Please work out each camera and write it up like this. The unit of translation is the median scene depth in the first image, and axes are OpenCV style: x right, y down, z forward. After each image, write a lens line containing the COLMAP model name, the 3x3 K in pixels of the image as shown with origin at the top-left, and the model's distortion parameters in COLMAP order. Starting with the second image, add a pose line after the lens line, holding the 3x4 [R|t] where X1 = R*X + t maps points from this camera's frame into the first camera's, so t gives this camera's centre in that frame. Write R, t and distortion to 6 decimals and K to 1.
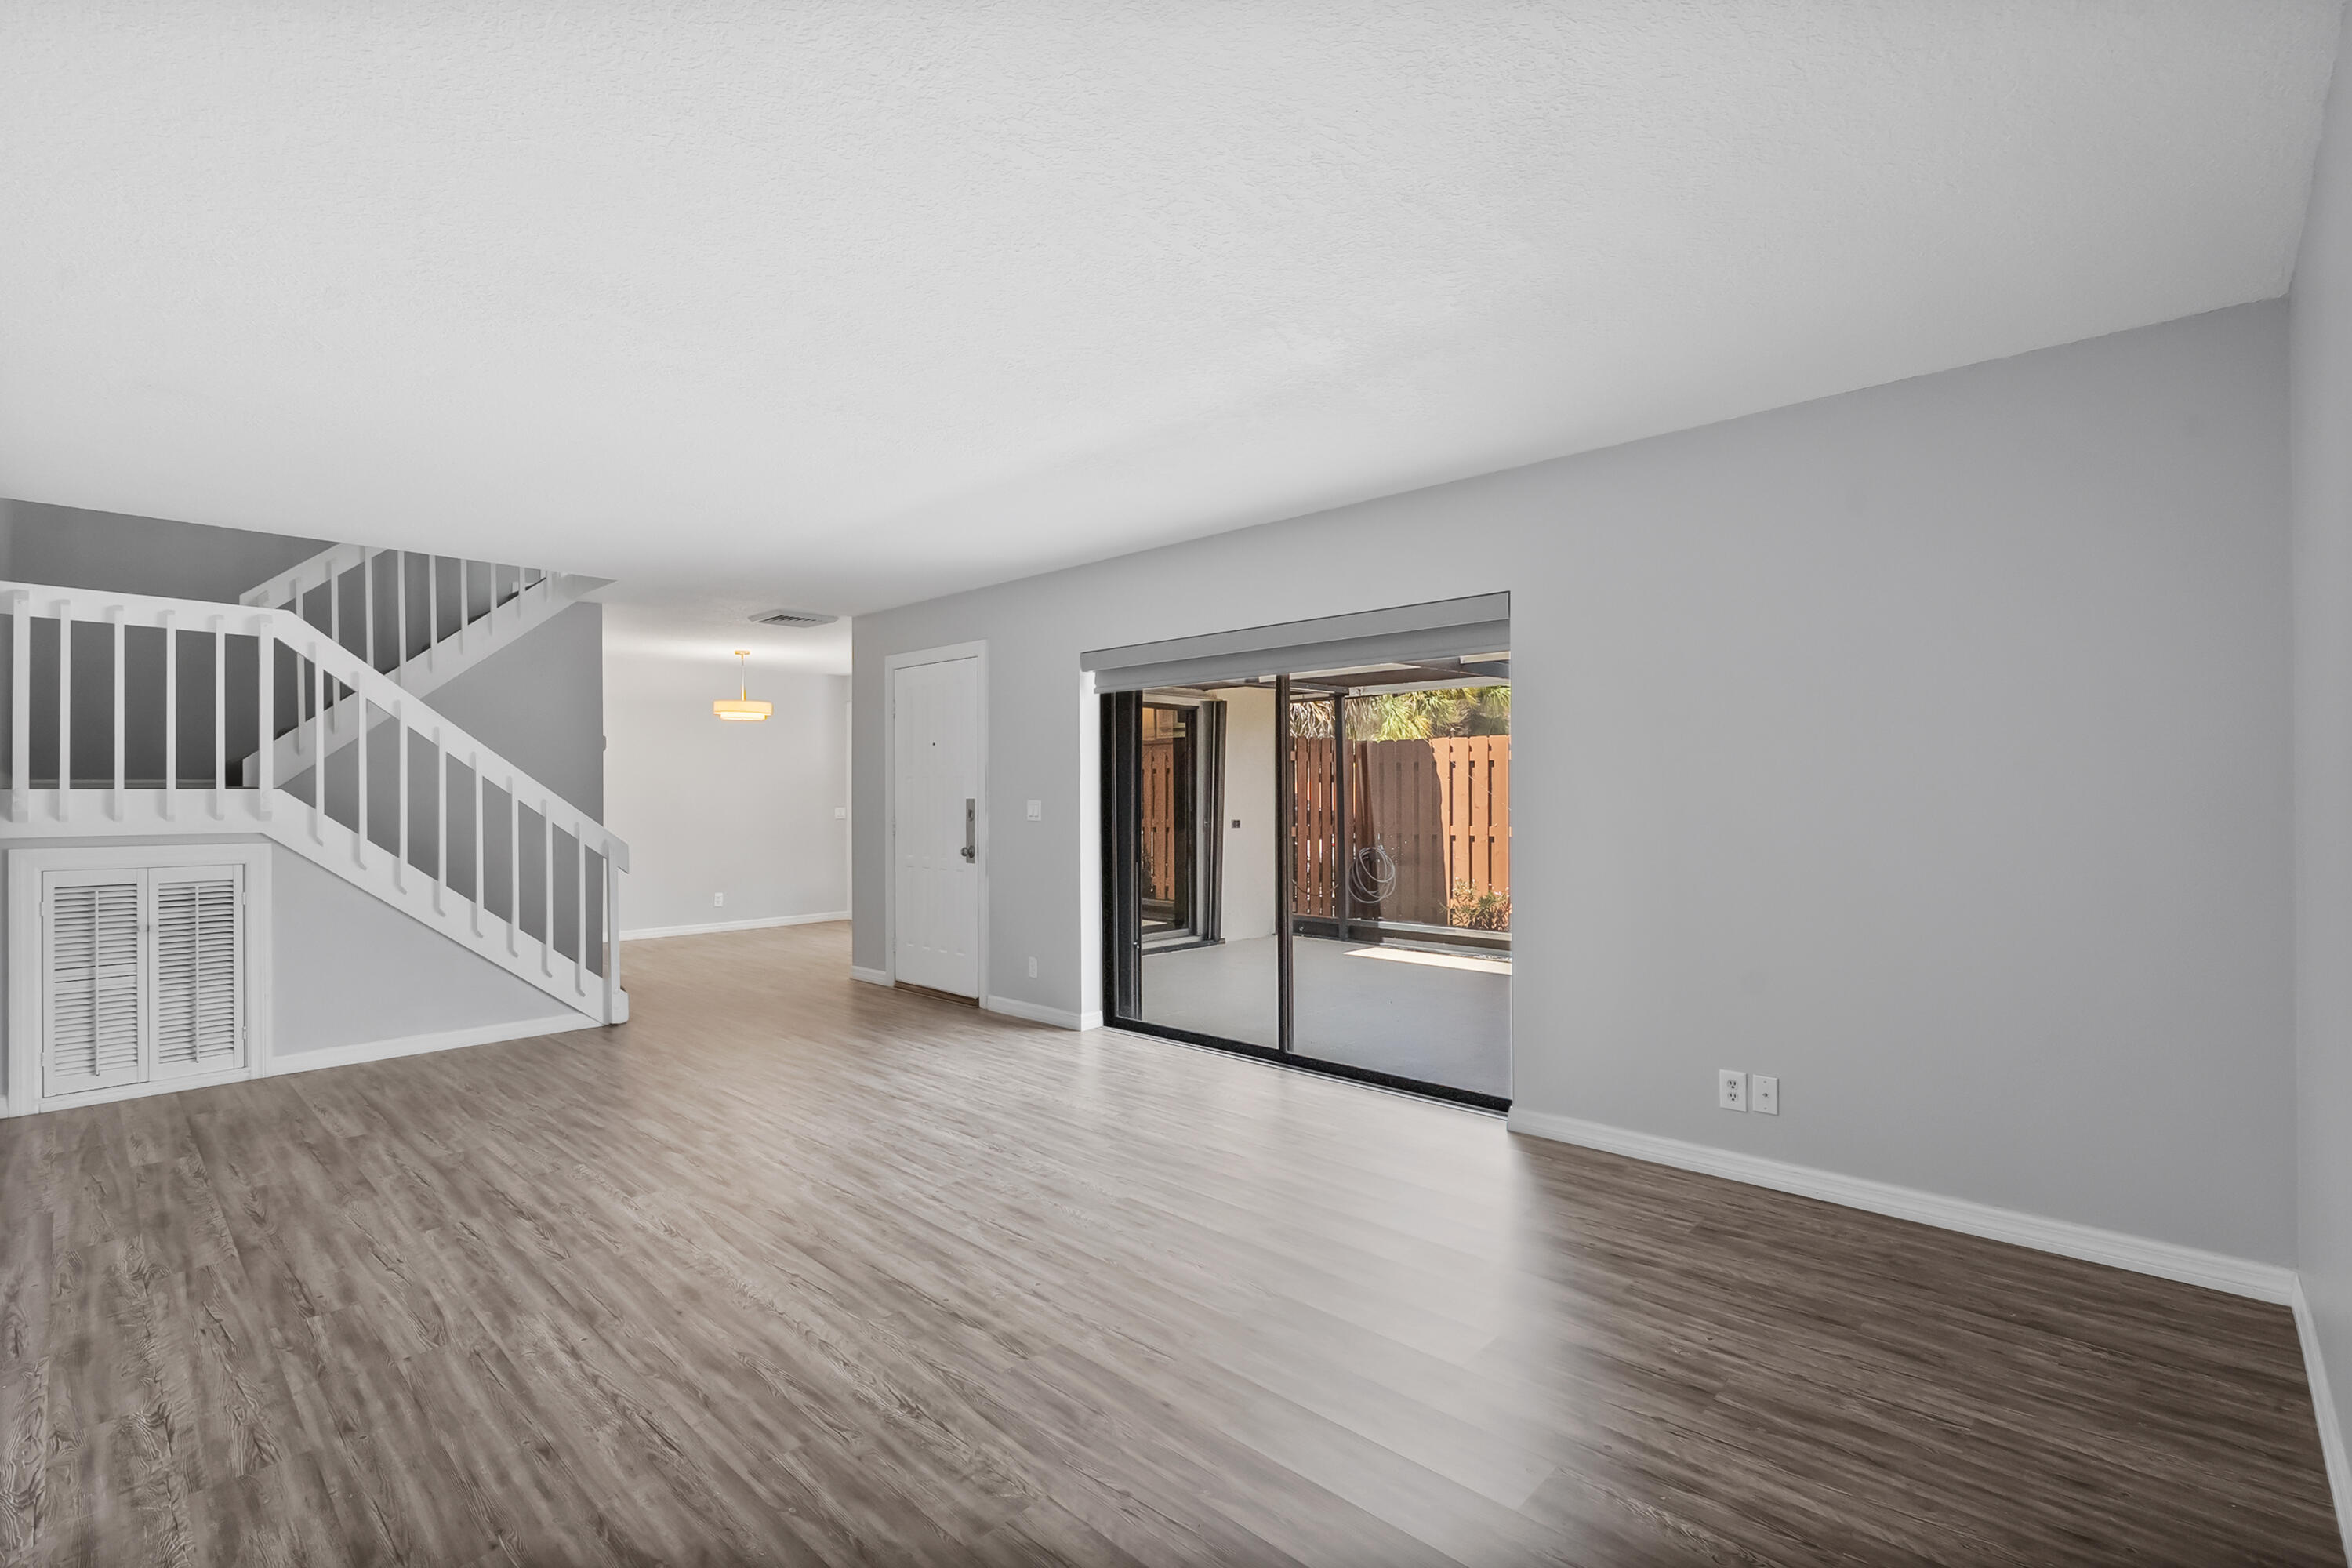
lens RADIAL K [[1066.6, 0, 1164.1], [0, 1066.6, 807.0], [0, 0, 1]] dist [-0.004253, 0.001750]
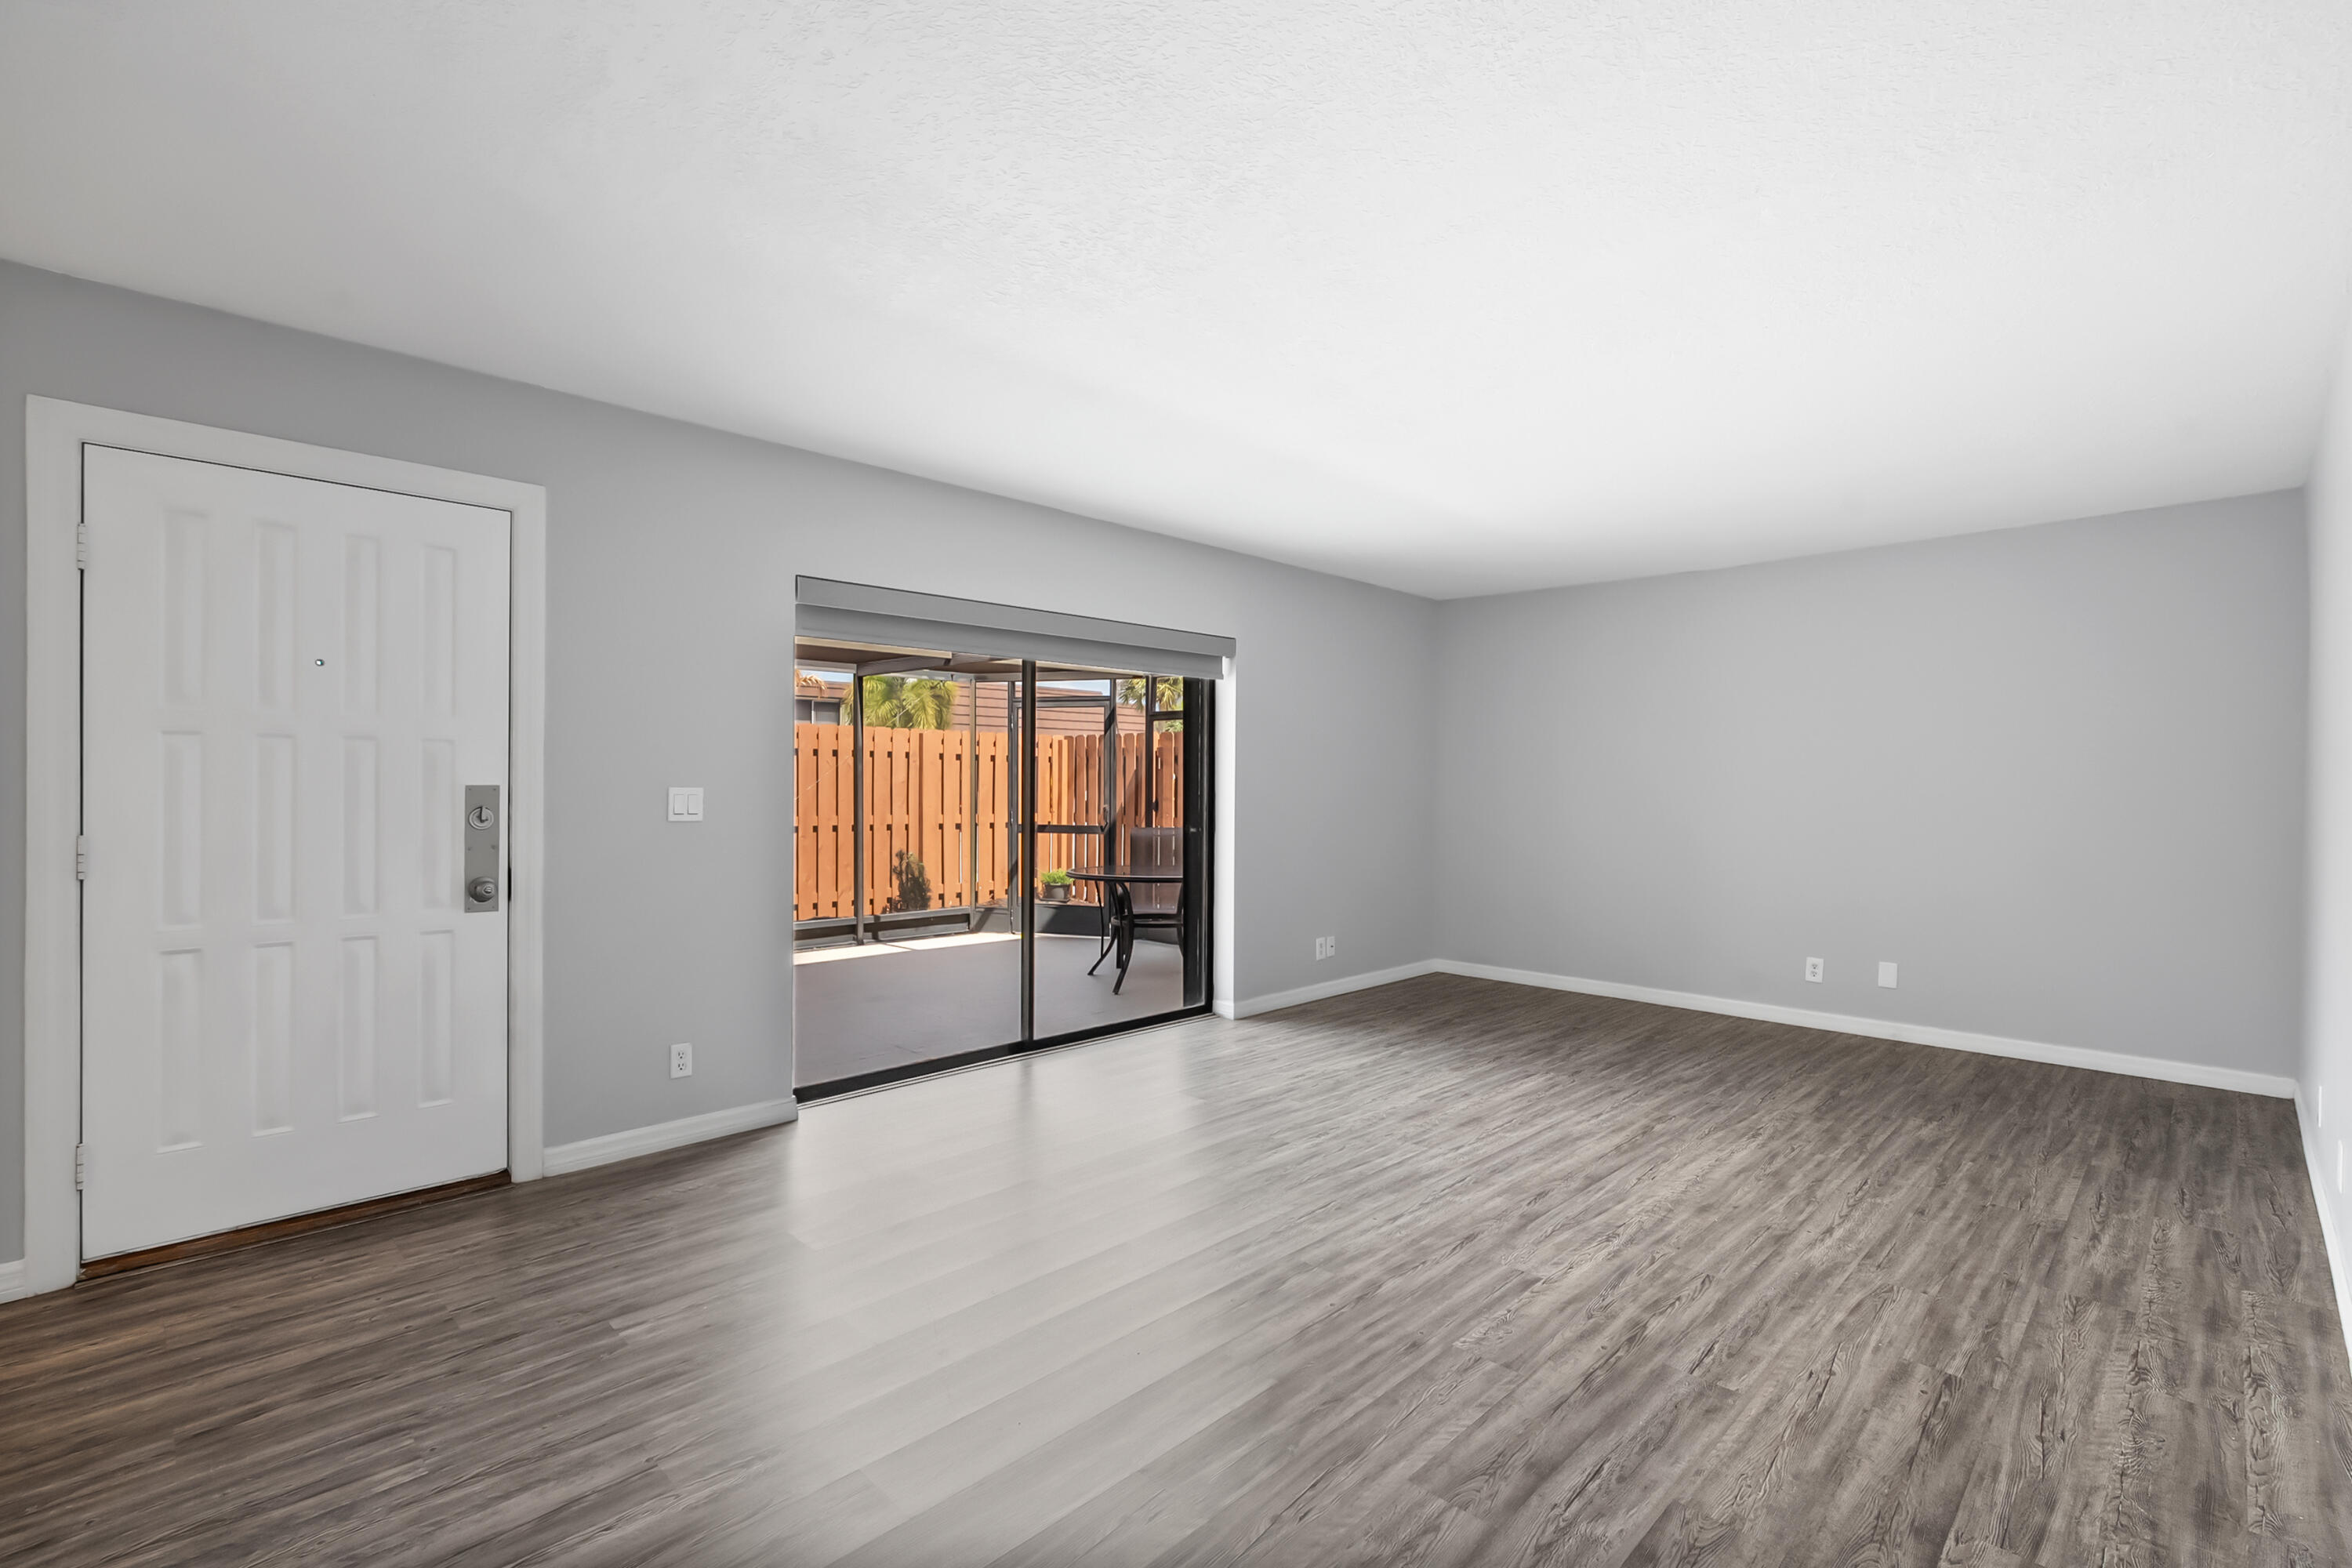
lens RADIAL K [[1066.6, 0, 1184.4], [0, 1066.6, 780.0], [0, 0, 1]] dist [-0.004253, 0.001750]
pose [[0.006105, 0.006844, 0.999958, -1.386167], [0.006862, 0.999953, -0.006886, -0.007414], [-0.999958, 0.006903, 0.006058, 1.336823]]
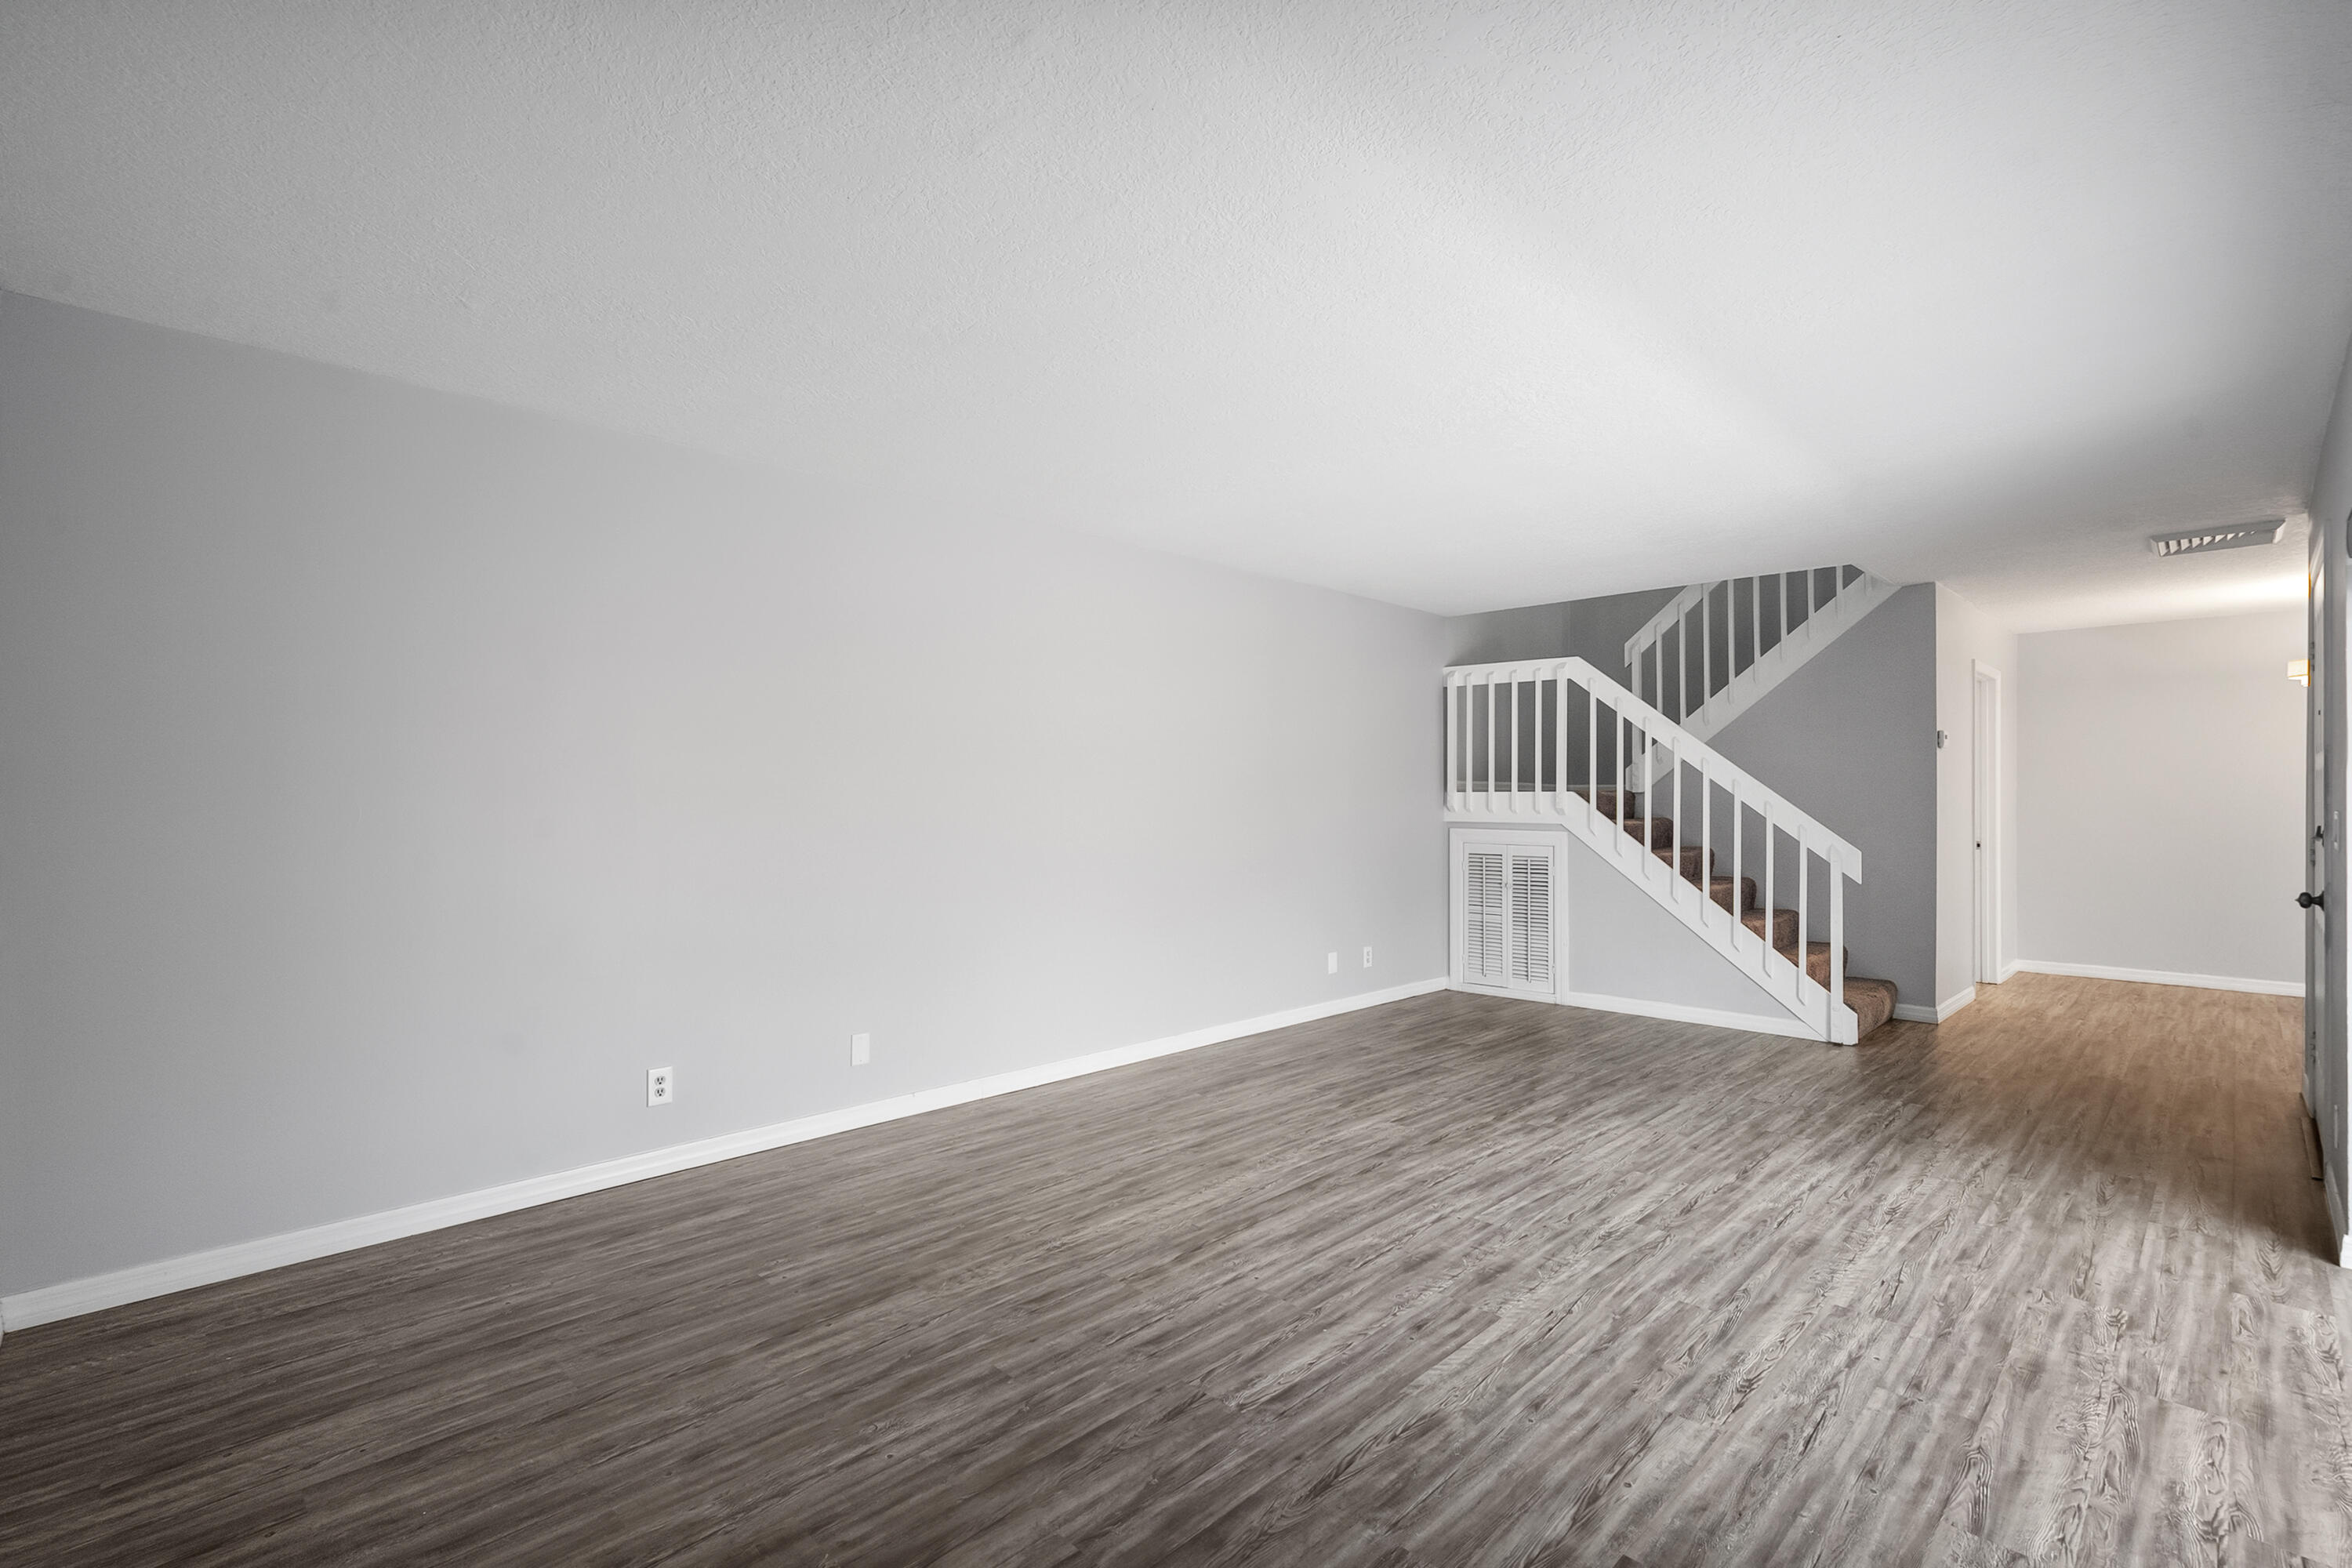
lens RADIAL K [[1066.6, 0, 1181.1], [0, 1066.6, 791.8], [0, 0, 1]] dist [-0.004253, 0.001750]
pose [[-0.013764, -0.000236, -0.999905, 0.786750], [-0.013870, 0.999904, -0.000045, -0.014673], [0.999809, 0.013868, -0.013766, 0.814004]]
